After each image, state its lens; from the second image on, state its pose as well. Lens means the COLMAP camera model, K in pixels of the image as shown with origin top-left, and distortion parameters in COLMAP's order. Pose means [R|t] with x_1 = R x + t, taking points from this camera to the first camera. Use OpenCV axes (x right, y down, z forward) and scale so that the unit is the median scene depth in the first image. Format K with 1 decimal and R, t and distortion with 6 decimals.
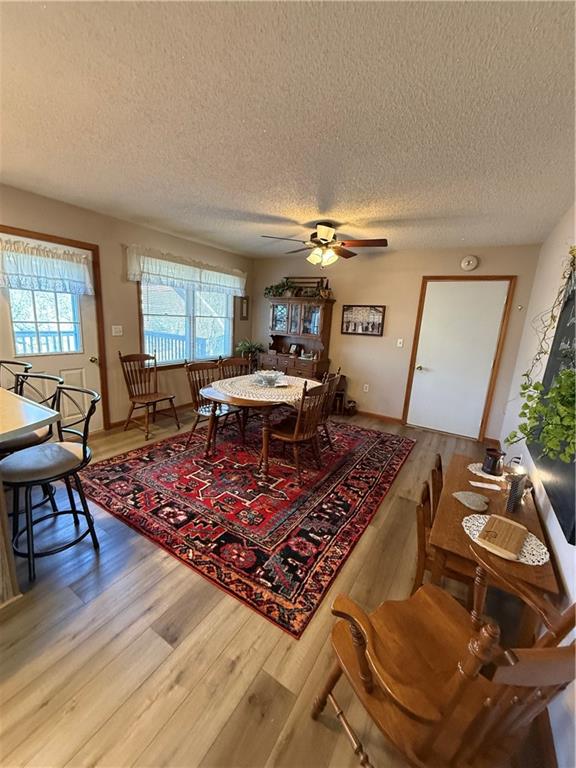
lens RADIAL K [[306.3, 0, 287.4], [0, 306.3, 381.2], [0, 0, 1]] dist [-0.000017, 0.000262]
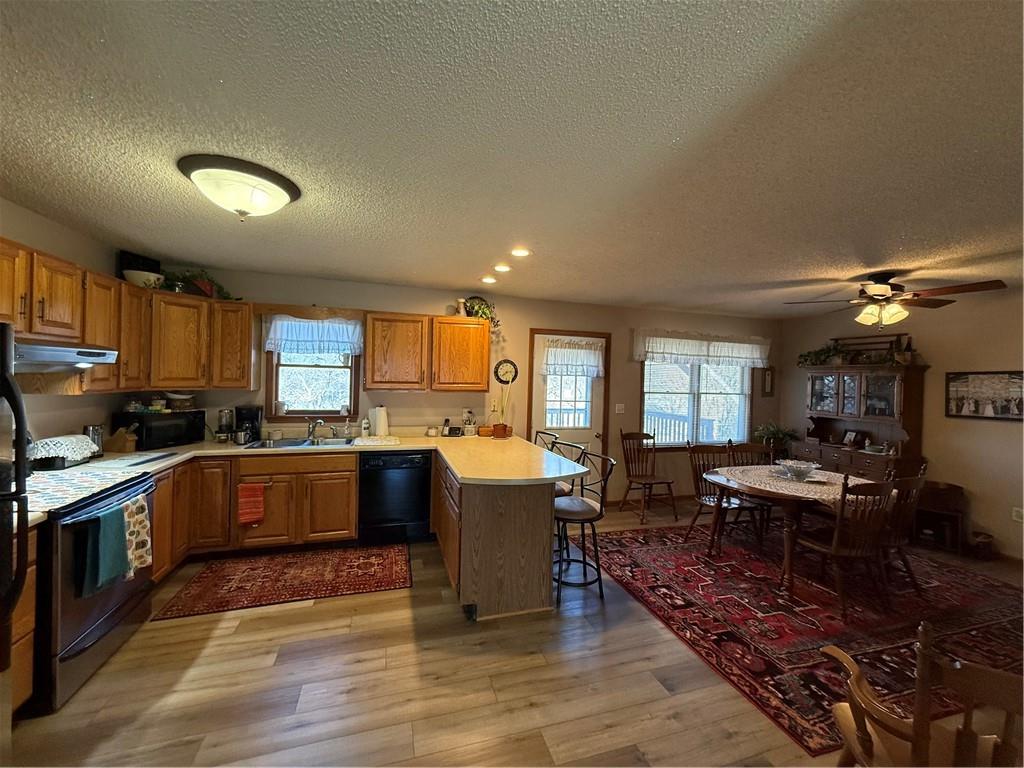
lens RADIAL K [[408.4, 0, 513.9], [0, 408.4, 383.8], [0, 0, 1]] dist [-0.000017, 0.000262]
pose [[0.756086, -0.030875, -0.653743, 0.099679], [-0.117417, 0.976280, -0.181907, 0.060763], [0.643853, 0.214297, 0.734527, -0.344069]]
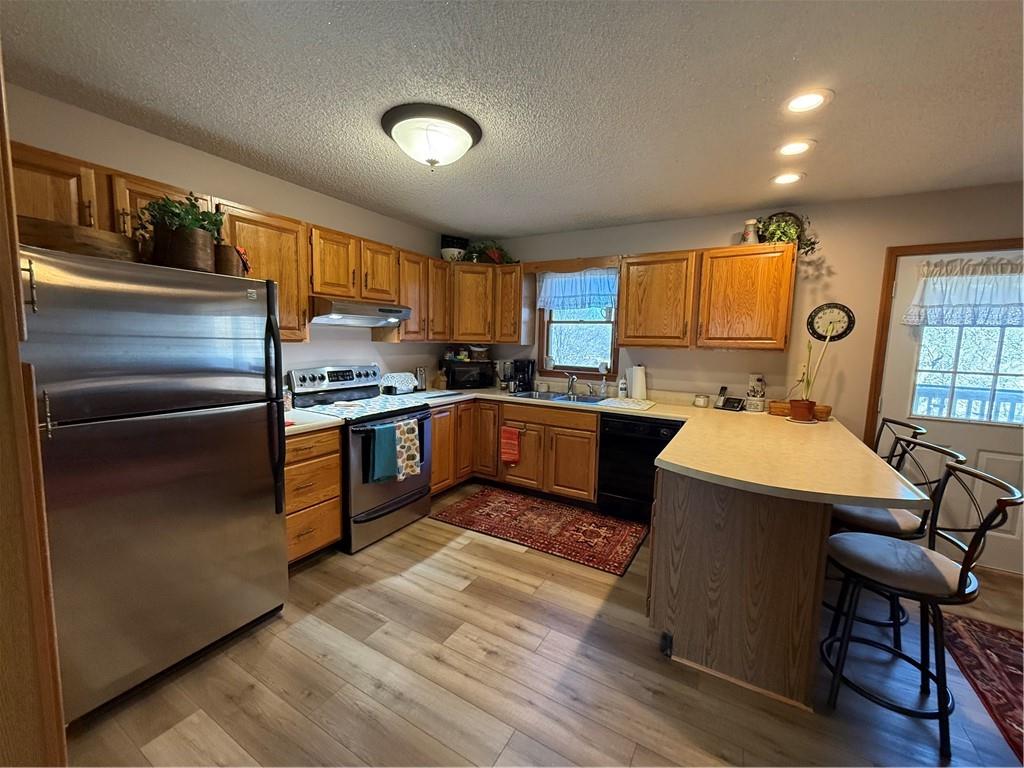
lens RADIAL K [[408.4, 0, 513.7], [0, 408.4, 381.5], [0, 0, 1]] dist [-0.000017, 0.000262]
pose [[0.032648, 0.047510, -0.998337, 0.050400], [-0.230341, 0.972338, 0.038740, 0.017979], [0.972562, 0.228693, 0.042688, 0.026139]]
